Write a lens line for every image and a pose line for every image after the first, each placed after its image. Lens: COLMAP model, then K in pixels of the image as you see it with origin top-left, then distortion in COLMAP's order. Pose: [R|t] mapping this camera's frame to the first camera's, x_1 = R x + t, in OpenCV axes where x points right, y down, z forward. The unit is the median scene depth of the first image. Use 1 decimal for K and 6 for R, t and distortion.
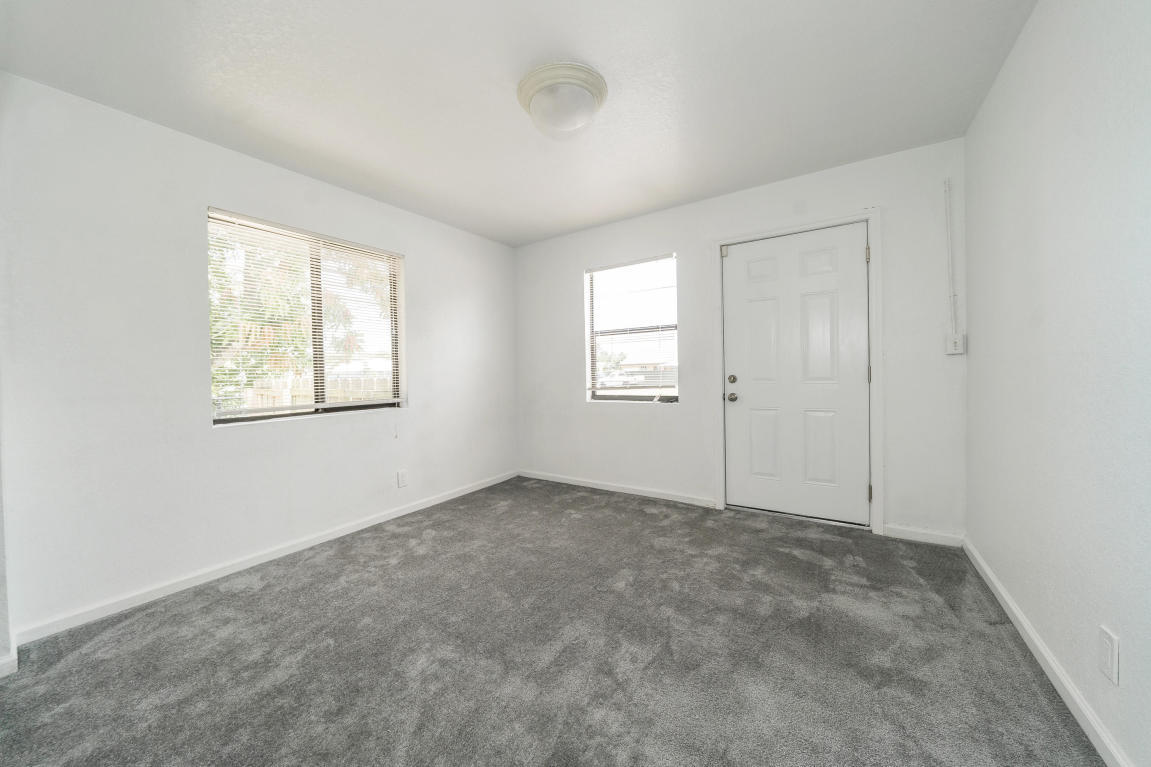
lens RADIAL K [[409.7, 0, 571.9], [0, 409.7, 376.2], [0, 0, 1]] dist [-0.008649, -0.001364]
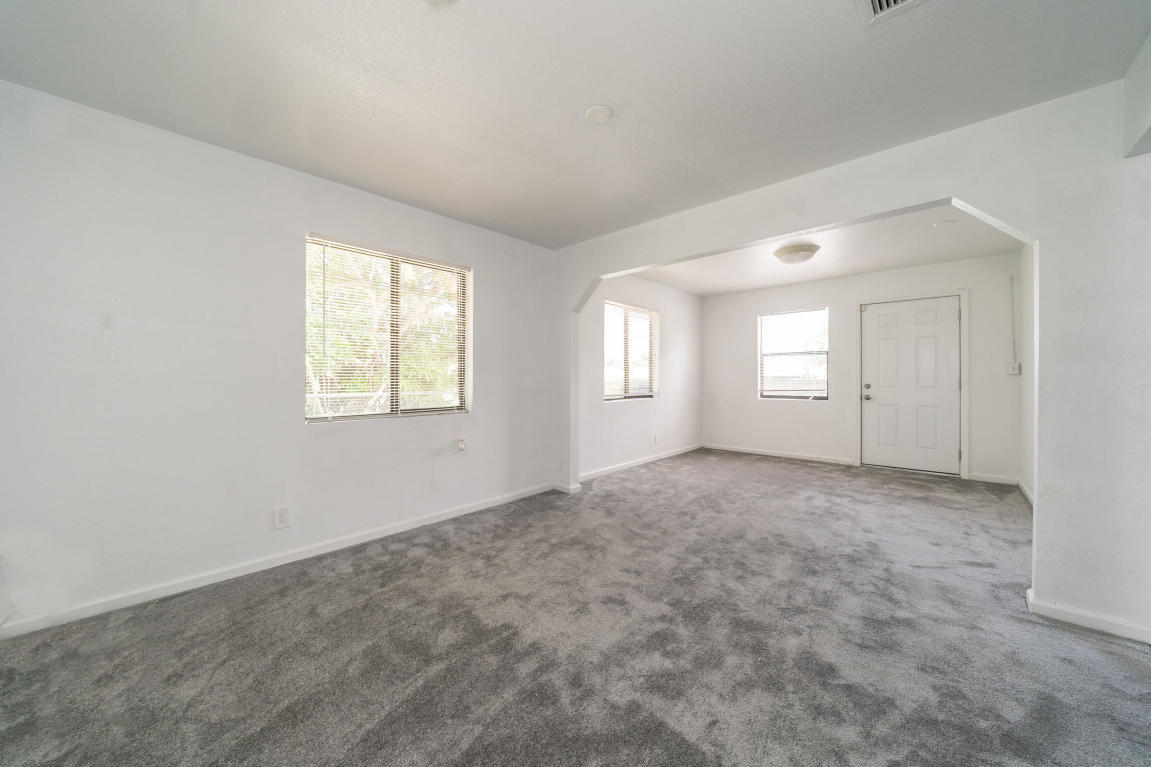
lens RADIAL K [[409.7, 0, 565.8], [0, 409.7, 377.5], [0, 0, 1]] dist [-0.008649, -0.001364]
pose [[0.986455, 0.023081, -0.162402, -0.541156], [-0.025879, 0.999550, -0.015136, 0.028388], [0.161980, 0.019134, 0.986609, -0.817969]]
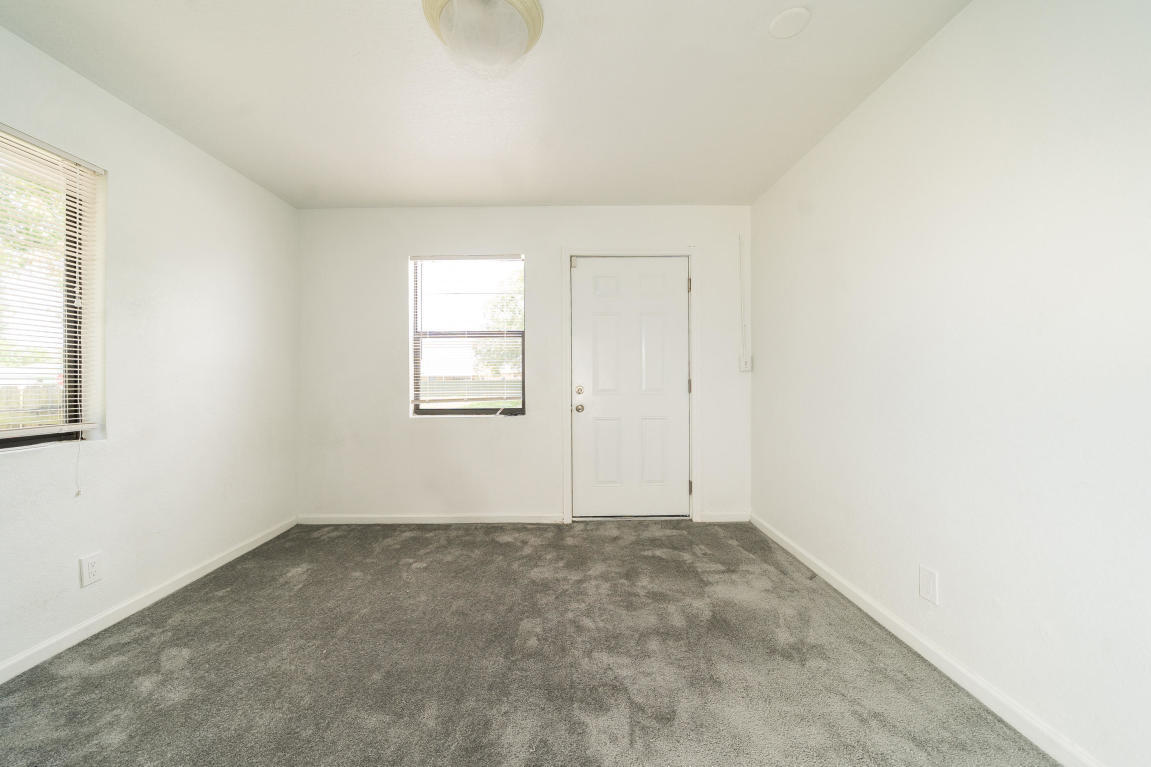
lens RADIAL K [[409.7, 0, 569.4], [0, 409.7, 376.9], [0, 0, 1]] dist [-0.008649, -0.001364]
pose [[0.828368, 0.019819, 0.559833, -0.194070], [-0.005306, 0.999607, -0.027537, 0.003047], [-0.560159, 0.019840, 0.828148, 0.188204]]
